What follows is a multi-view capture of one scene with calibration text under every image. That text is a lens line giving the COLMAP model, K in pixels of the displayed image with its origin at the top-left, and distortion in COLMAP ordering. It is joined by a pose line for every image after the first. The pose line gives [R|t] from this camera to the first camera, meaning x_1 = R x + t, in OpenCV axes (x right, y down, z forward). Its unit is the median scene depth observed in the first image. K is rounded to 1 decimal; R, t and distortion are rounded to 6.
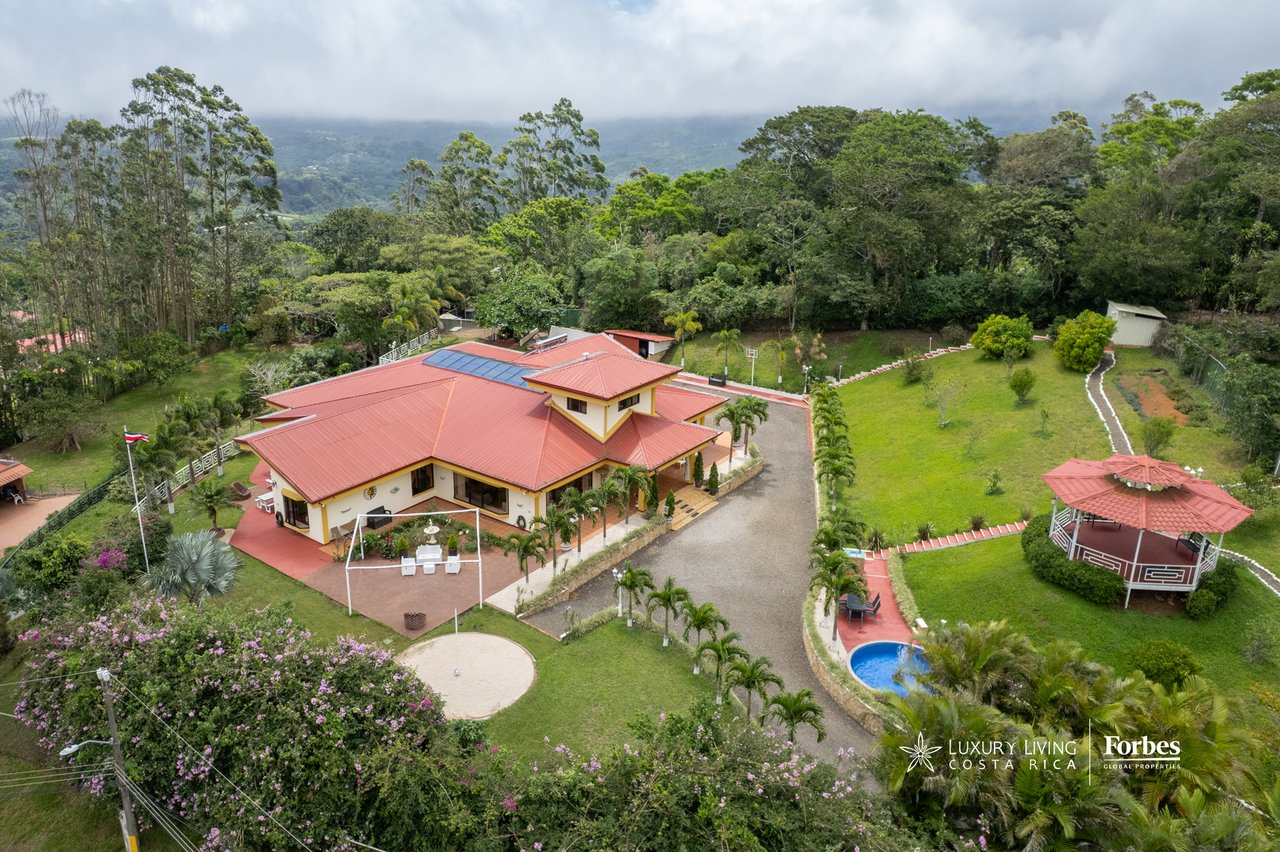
lens RADIAL K [[952.9, 0, 640.0], [0, 952.9, 426.0], [0, 0, 1]] dist [-0.040416, 0.002438]
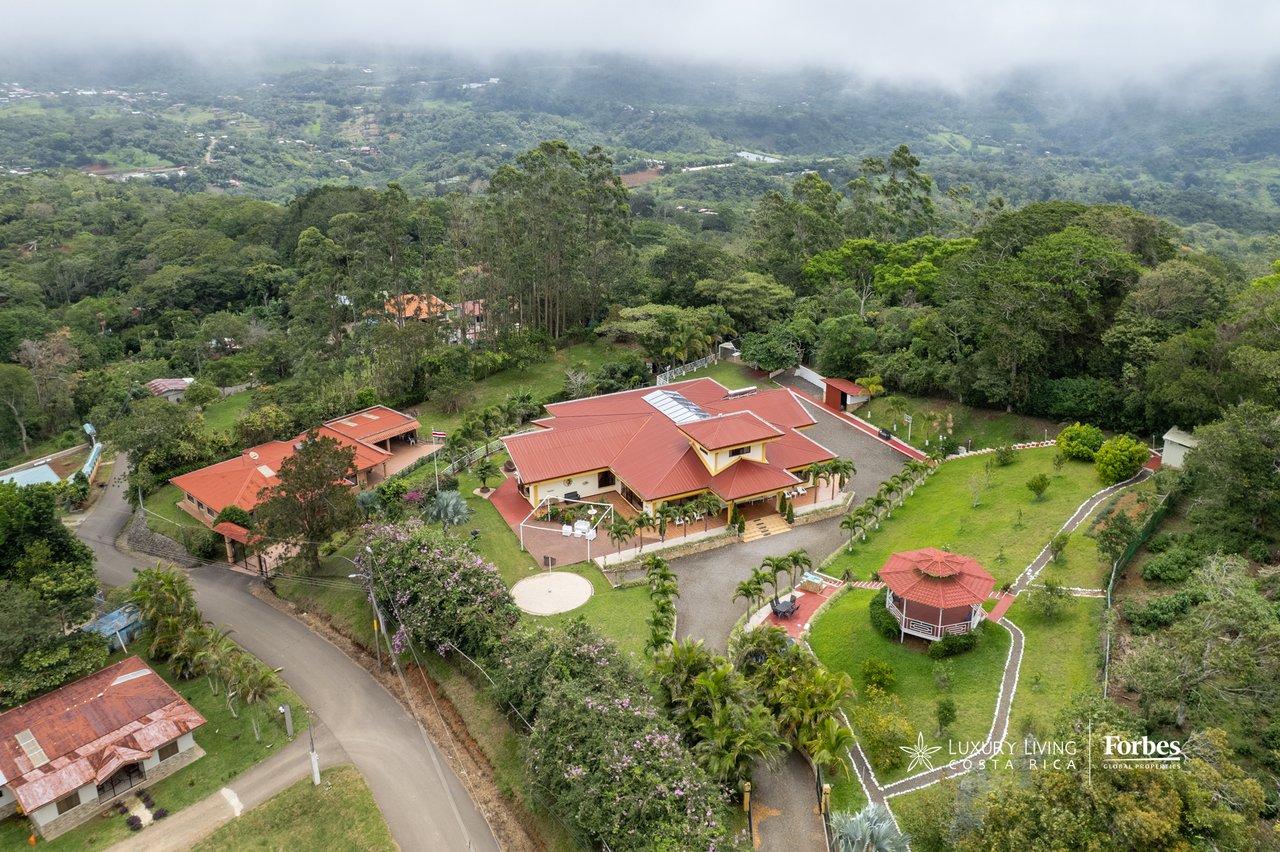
lens RADIAL K [[952.9, 0, 640.0], [0, 952.9, 426.0], [0, 0, 1]] dist [-0.040416, 0.002438]
pose [[0.902518, 0.151969, -0.402947, 0.436864], [-0.141207, 0.988368, 0.056482, -0.125030], [0.406843, 0.005923, 0.913479, -0.417869]]
